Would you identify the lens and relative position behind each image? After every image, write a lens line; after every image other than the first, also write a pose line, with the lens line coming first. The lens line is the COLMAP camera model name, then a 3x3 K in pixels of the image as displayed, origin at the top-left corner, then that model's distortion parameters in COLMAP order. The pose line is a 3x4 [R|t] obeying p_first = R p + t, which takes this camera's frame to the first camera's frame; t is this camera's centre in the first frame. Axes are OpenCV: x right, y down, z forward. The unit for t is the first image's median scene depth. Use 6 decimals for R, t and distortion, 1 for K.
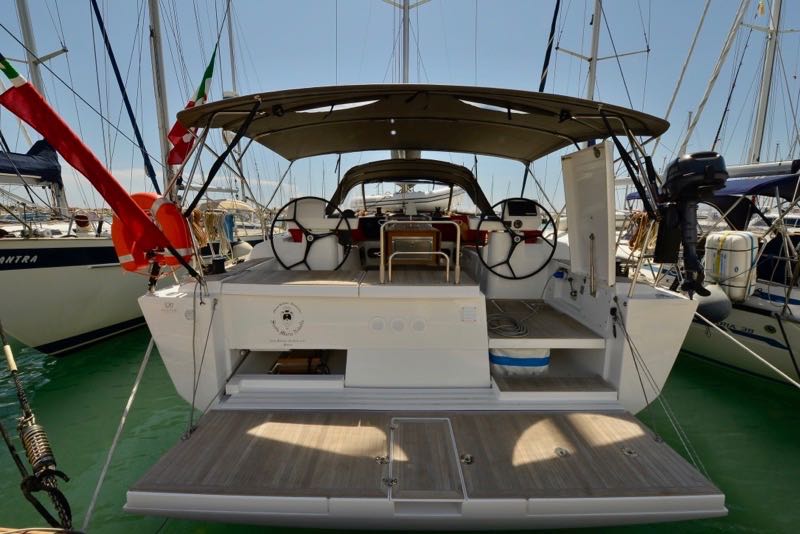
lens RADIAL K [[329.1, 0, 400.0], [0, 329.1, 267.0], [0, 0, 1]] dist [0.012720, -0.000267]
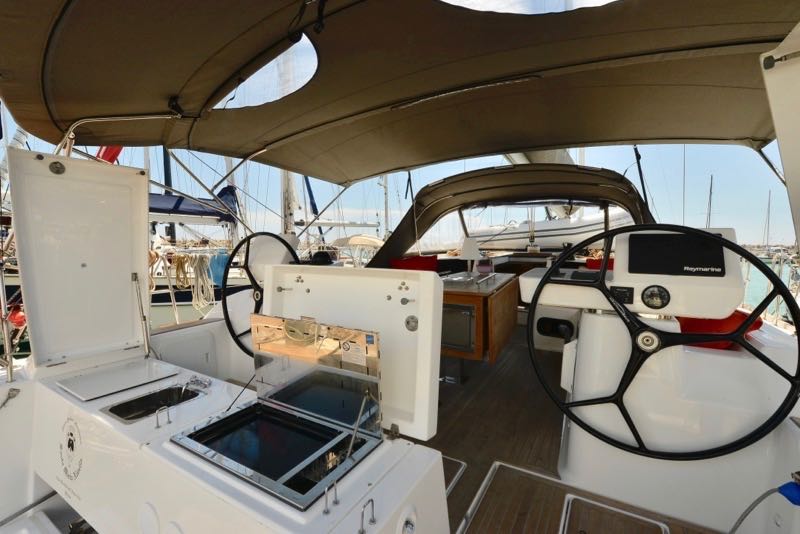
lens RADIAL K [[357.9, 0, 400.0], [0, 357.9, 267.0], [0, 0, 1]] dist [0.001284, 0.000051]
pose [[0.857254, 0.034589, -0.513730, 0.383333], [-0.087892, 0.992928, -0.079810, -0.129503], [0.507336, 0.113570, 0.854232, 0.638349]]
